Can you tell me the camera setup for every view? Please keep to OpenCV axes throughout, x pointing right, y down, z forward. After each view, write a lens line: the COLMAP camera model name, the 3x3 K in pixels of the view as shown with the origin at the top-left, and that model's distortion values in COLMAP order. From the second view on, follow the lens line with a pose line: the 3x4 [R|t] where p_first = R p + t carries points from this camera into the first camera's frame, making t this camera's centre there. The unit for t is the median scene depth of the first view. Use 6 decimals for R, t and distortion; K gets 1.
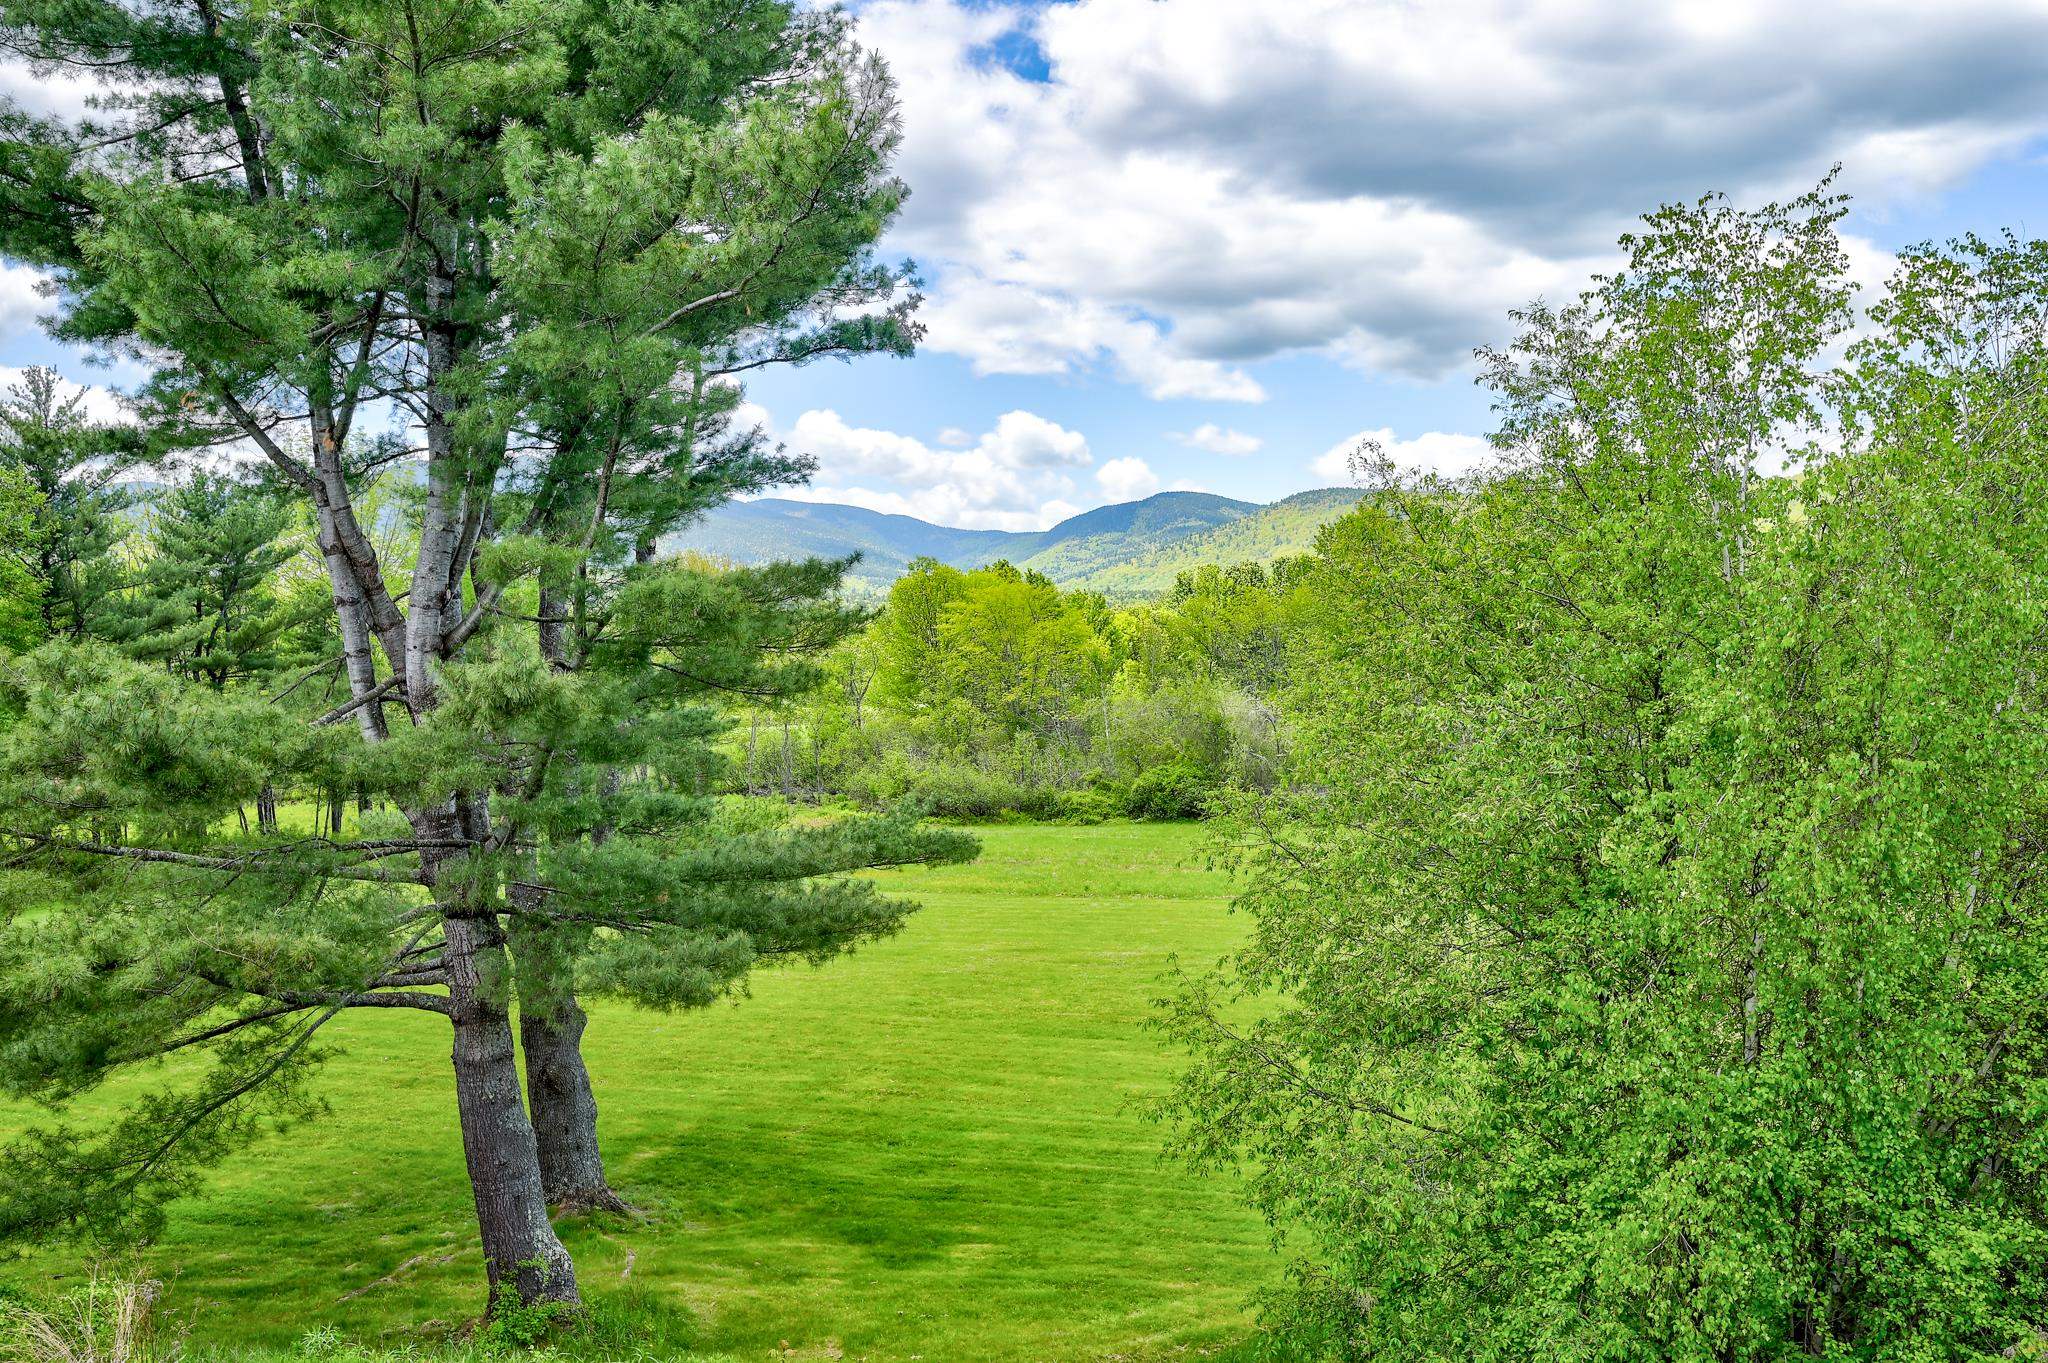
lens RADIAL K [[1772.3, 0, 1014.9], [0, 1772.3, 674.2], [0, 0, 1]] dist [0.006630, -0.041532]
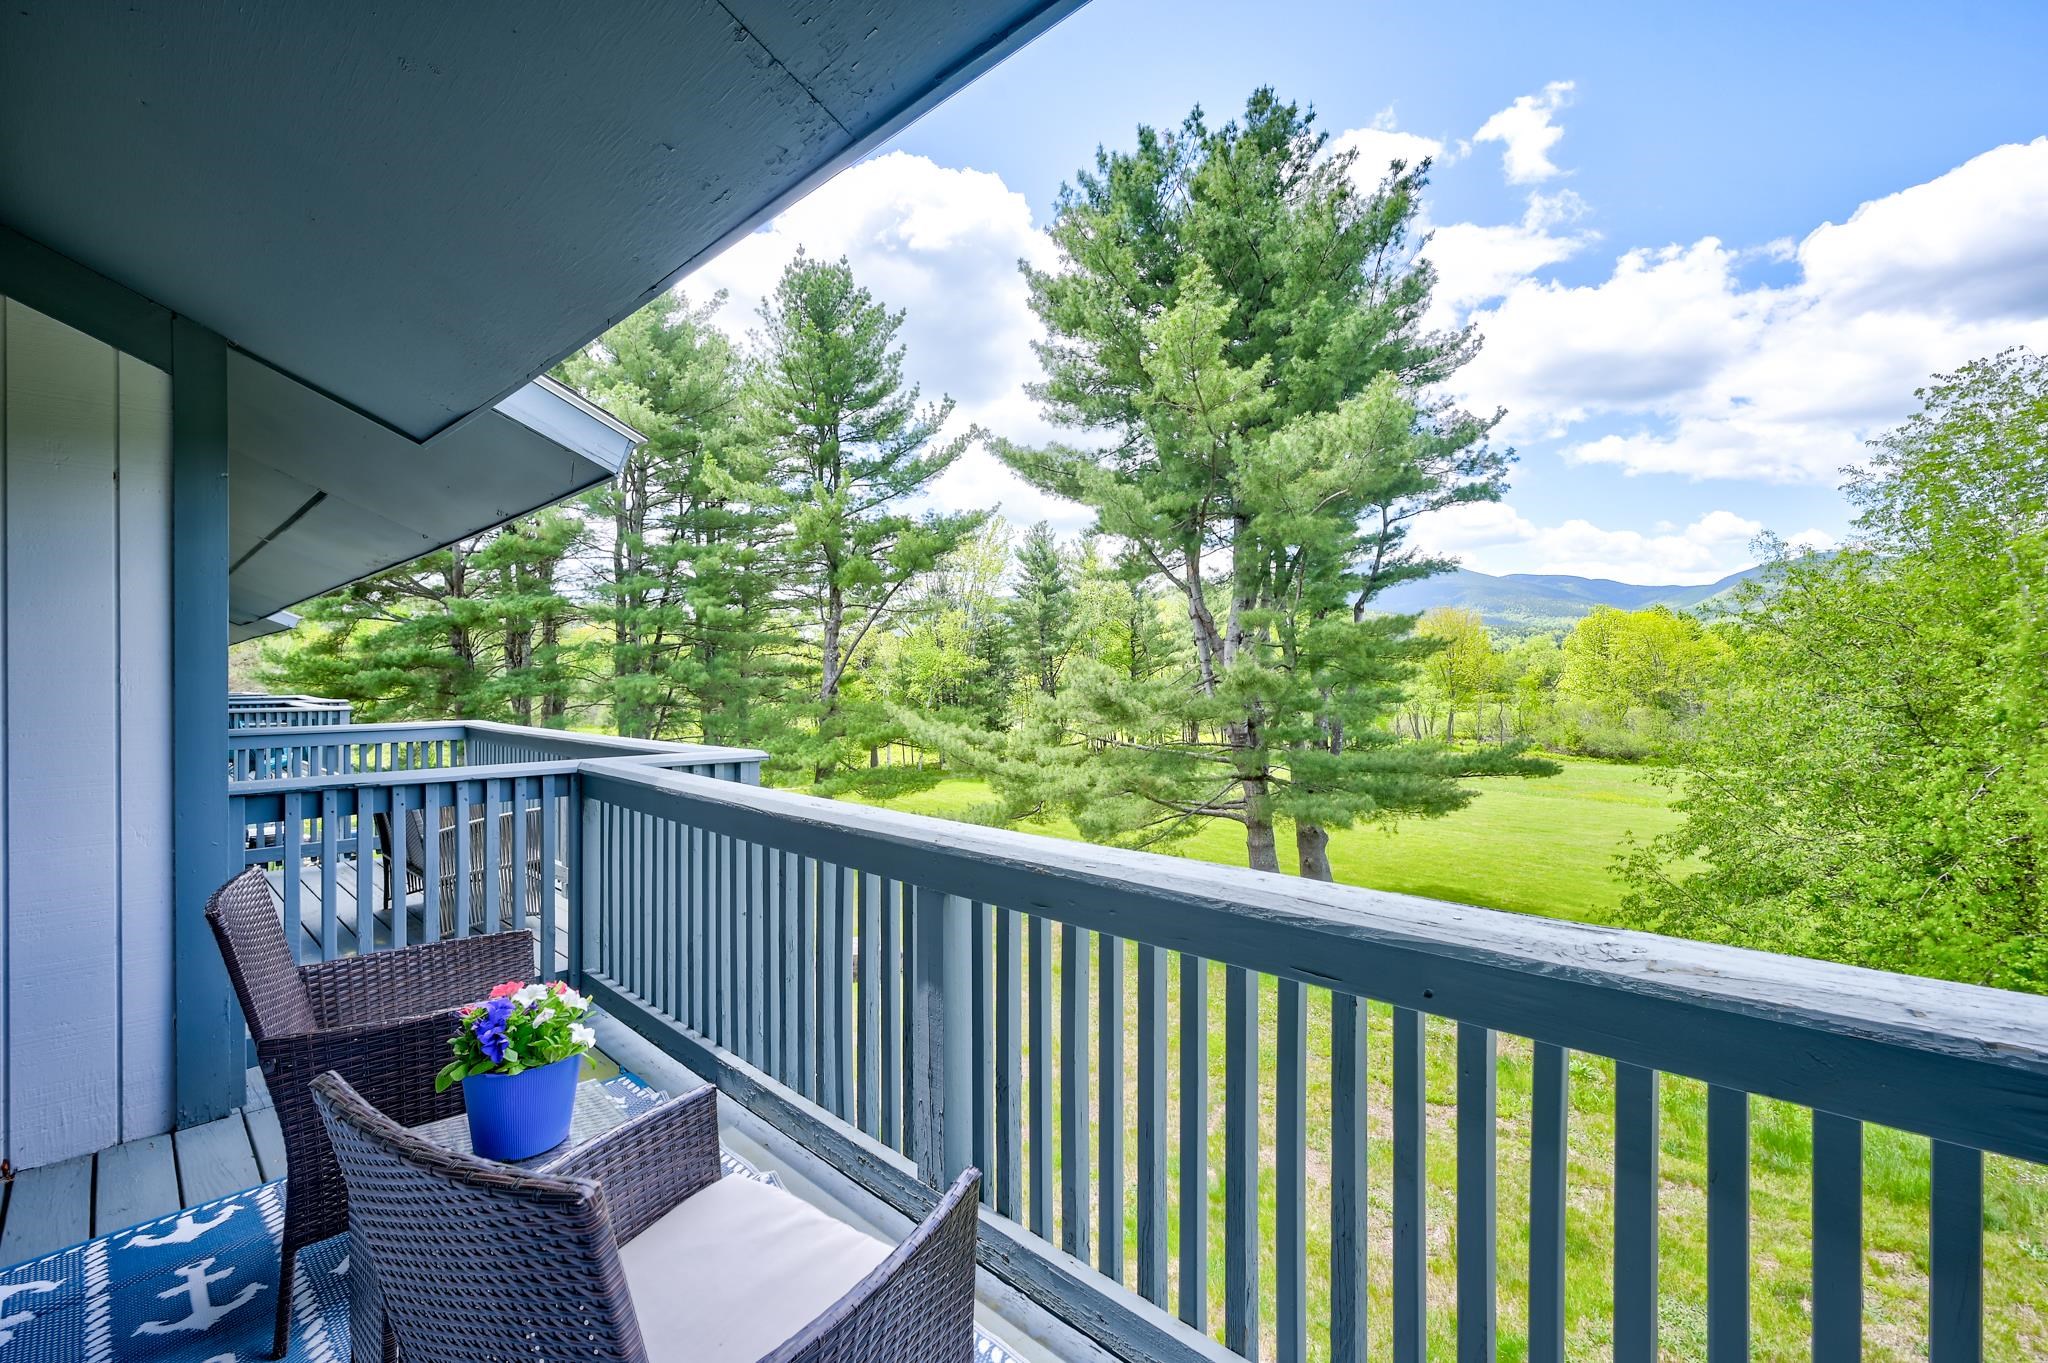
lens RADIAL K [[908.4, 0, 1028.3], [0, 908.4, 673.6], [0, 0, 1]] dist [0.000250, 0.000806]
pose [[0.800820, 0.005692, -0.598877, 0.174256], [-0.005554, 0.999982, 0.002077, 0.003357], [0.598879, 0.001663, 0.800838, -0.092286]]
